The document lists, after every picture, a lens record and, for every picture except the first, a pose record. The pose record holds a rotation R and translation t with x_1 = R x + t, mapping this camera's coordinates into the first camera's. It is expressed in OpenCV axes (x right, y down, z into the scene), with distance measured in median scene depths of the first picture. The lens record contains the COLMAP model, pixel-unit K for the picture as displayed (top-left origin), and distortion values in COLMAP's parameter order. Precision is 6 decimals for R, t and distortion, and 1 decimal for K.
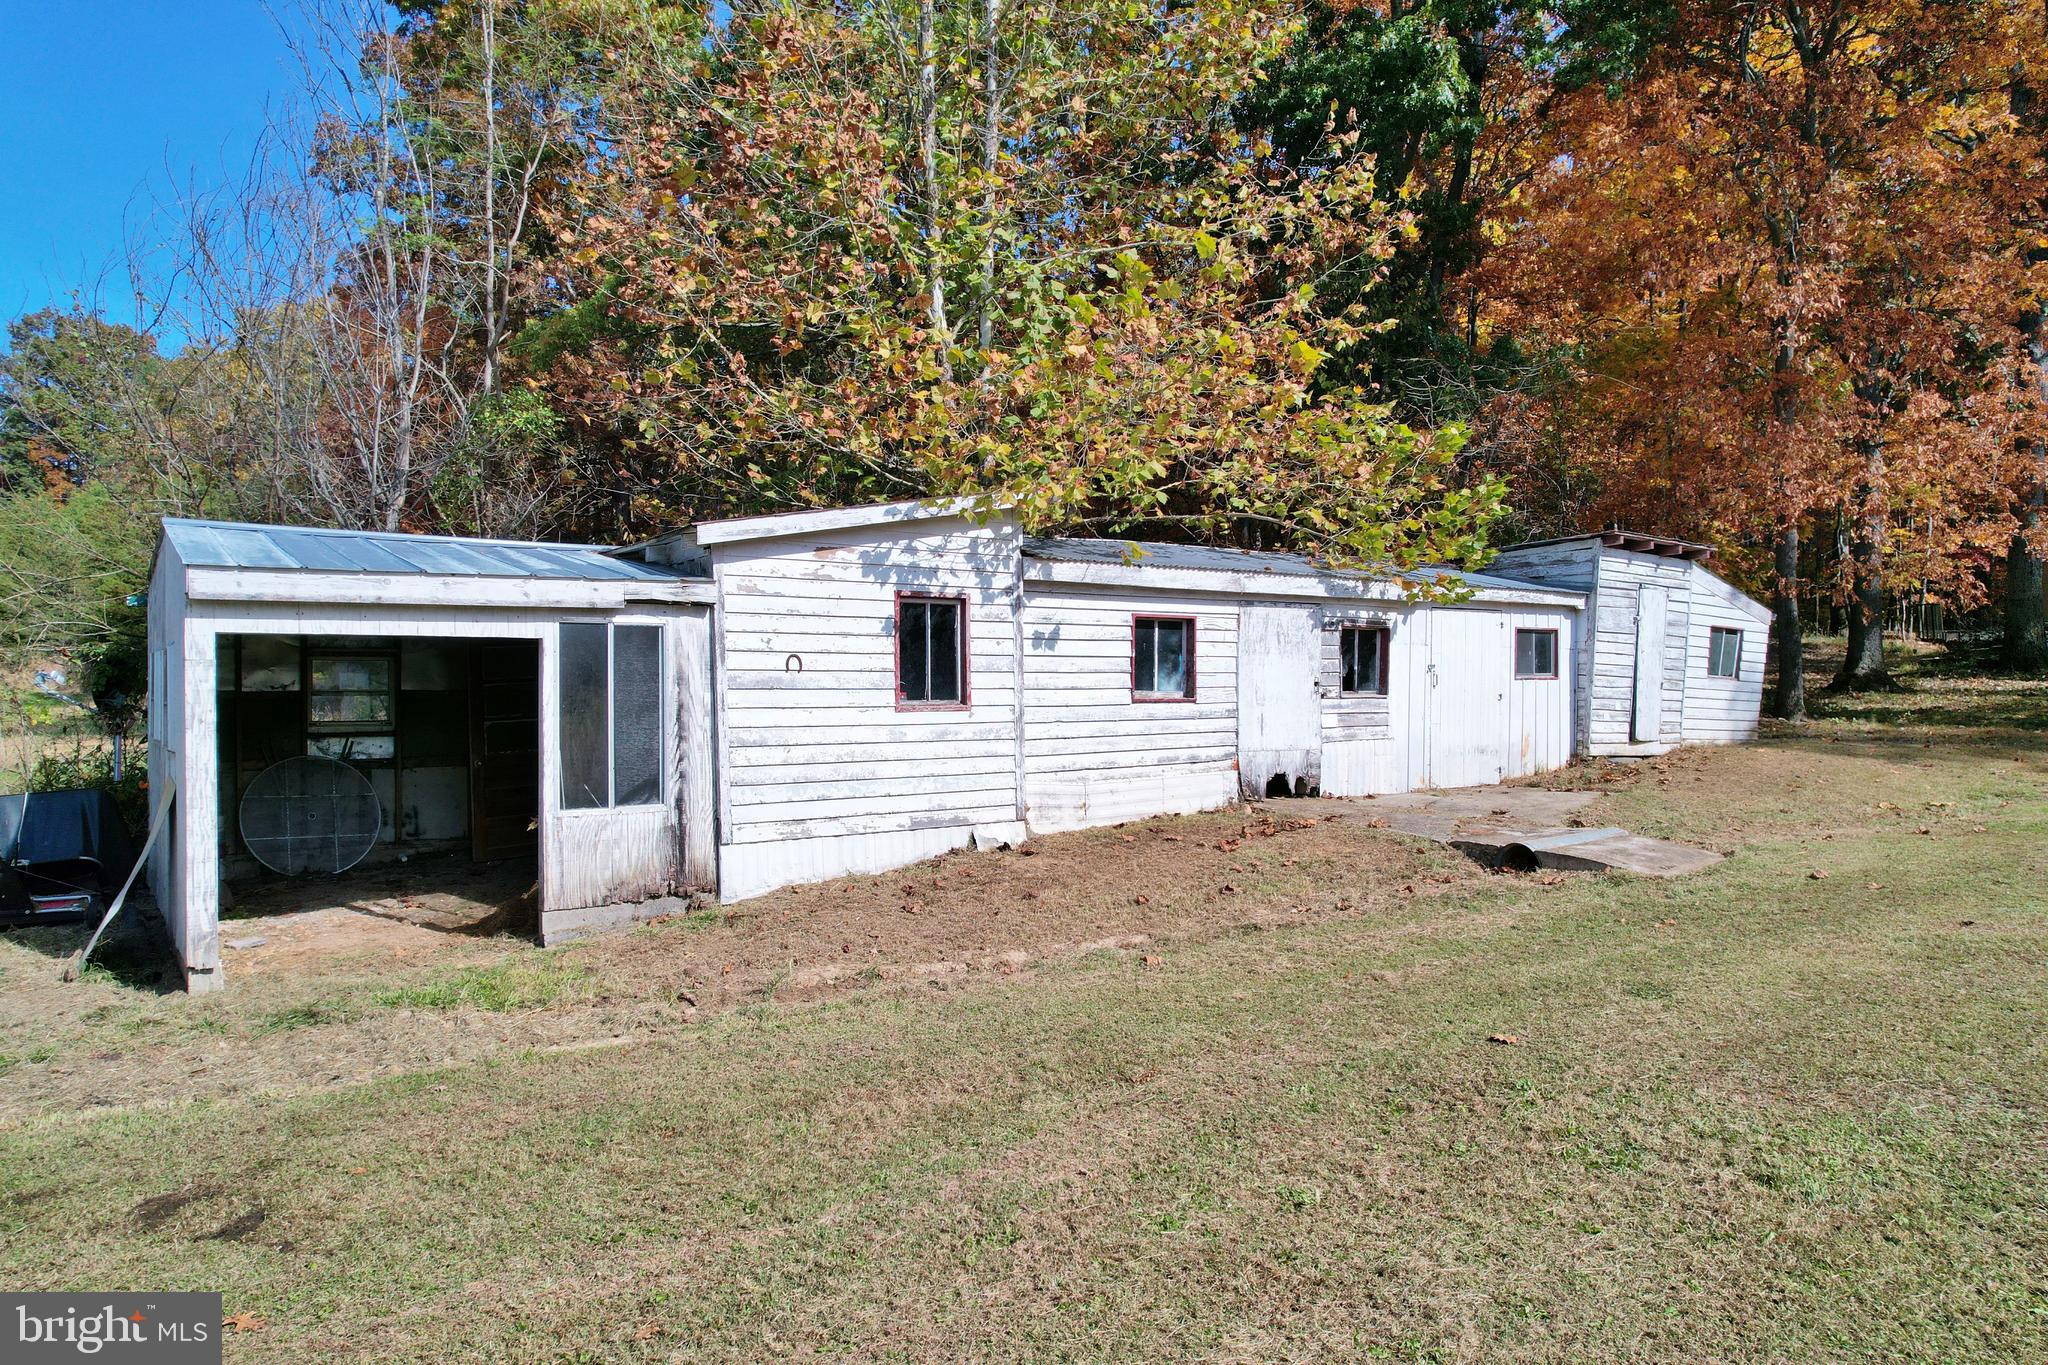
lens RADIAL K [[1310.4, 0, 1019.2], [0, 1310.4, 698.4], [0, 0, 1]] dist [-0.072193, 0.060449]
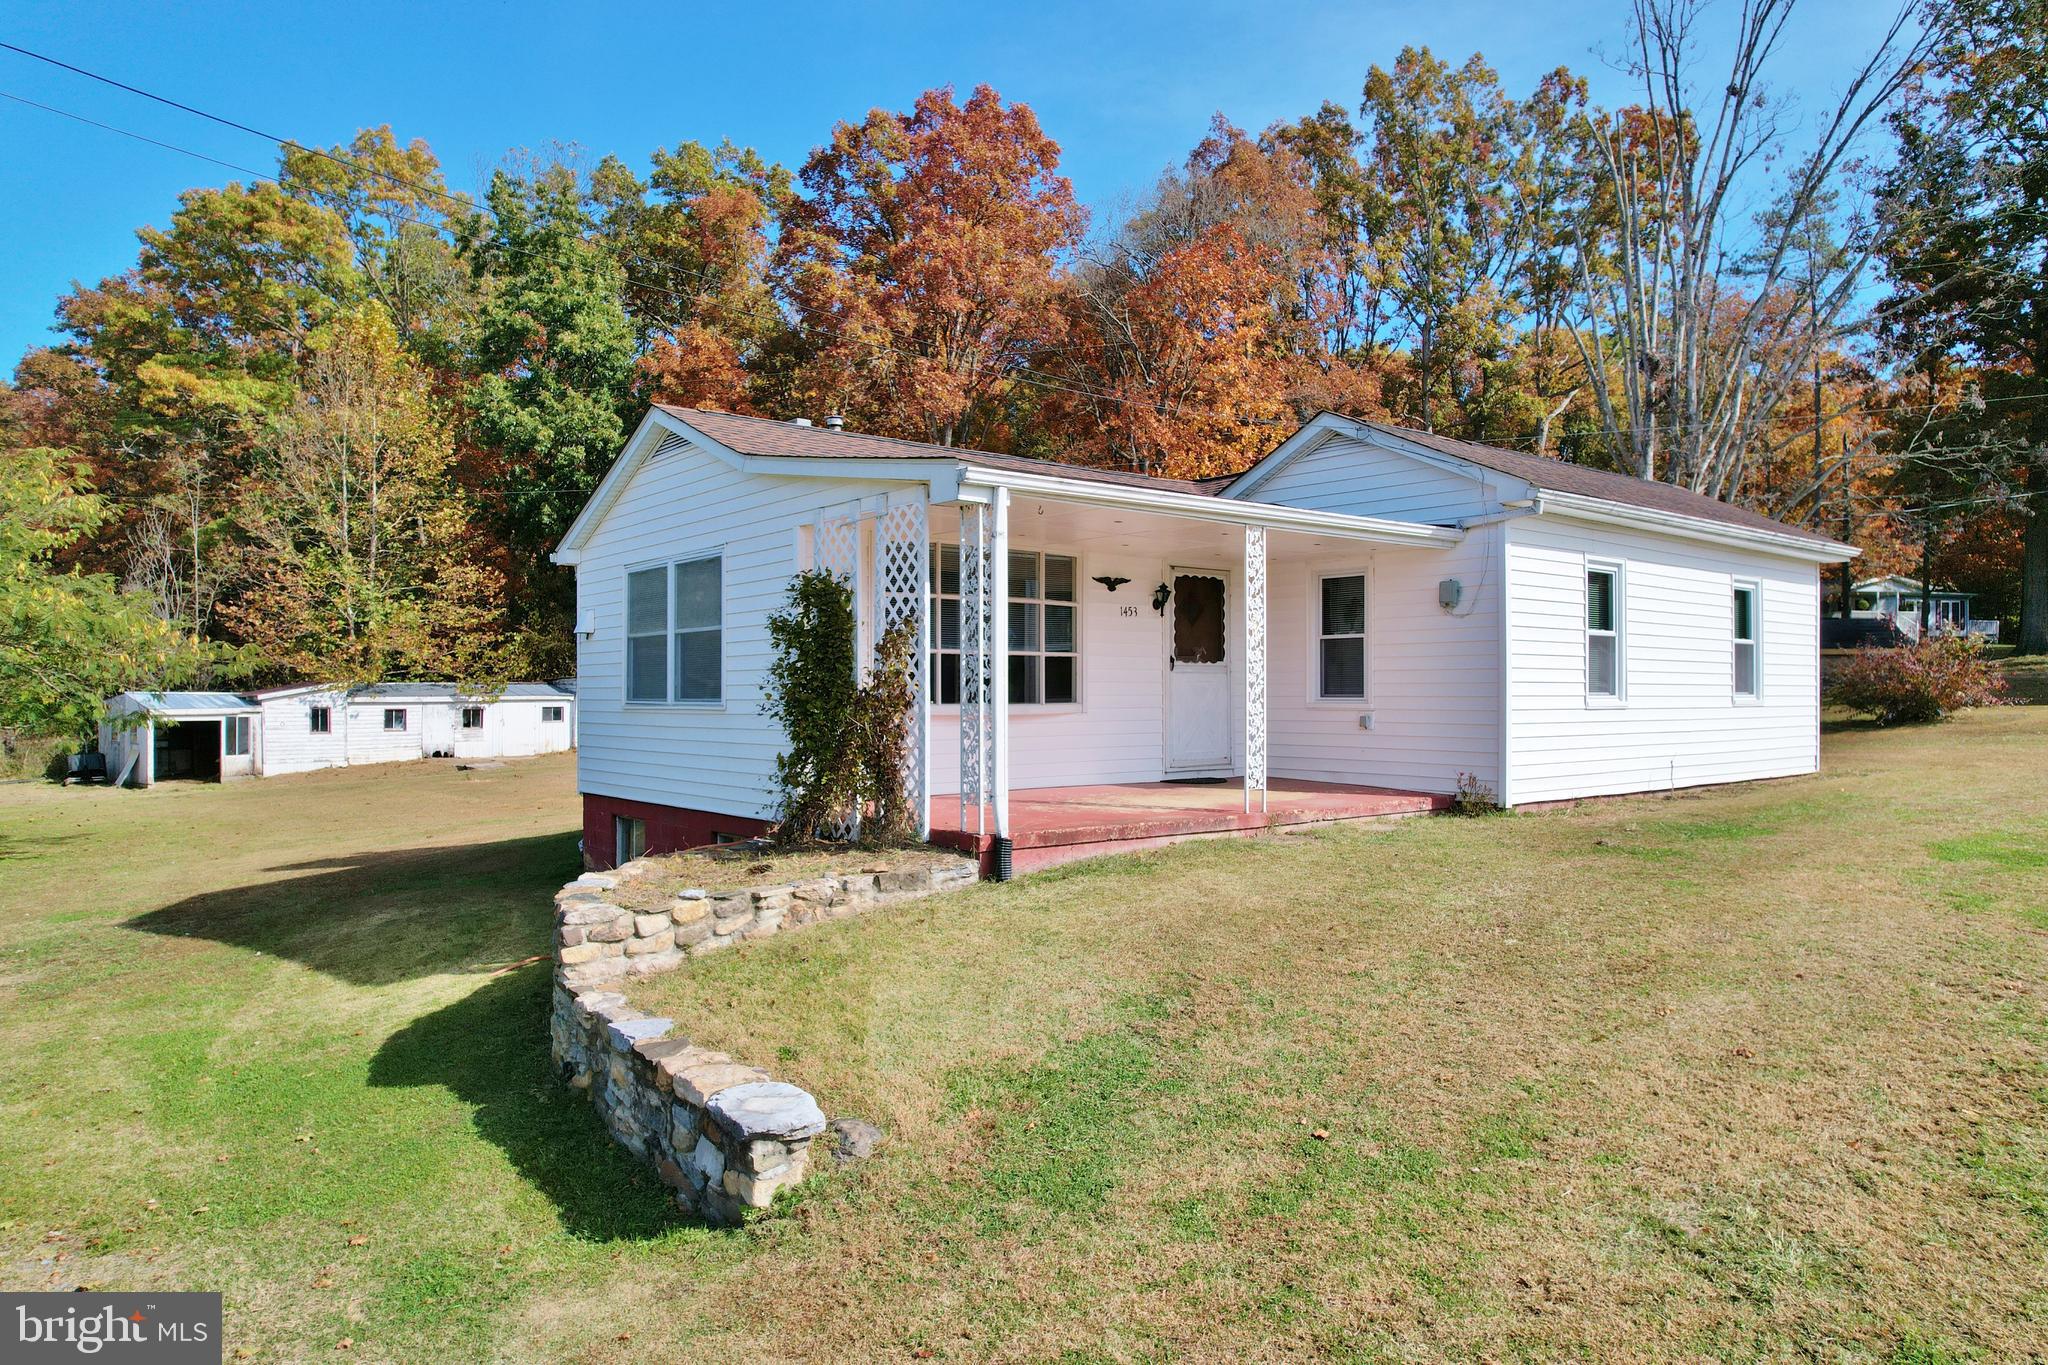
lens RADIAL K [[1310.4, 0, 1017.1], [0, 1310.4, 699.6], [0, 0, 1]] dist [-0.072193, 0.060449]
pose [[0.969395, 0.002429, 0.245494, 0.982158], [-0.001545, 0.999992, -0.003794, -0.081201], [-0.245501, 0.003299, 0.969391, -3.227575]]
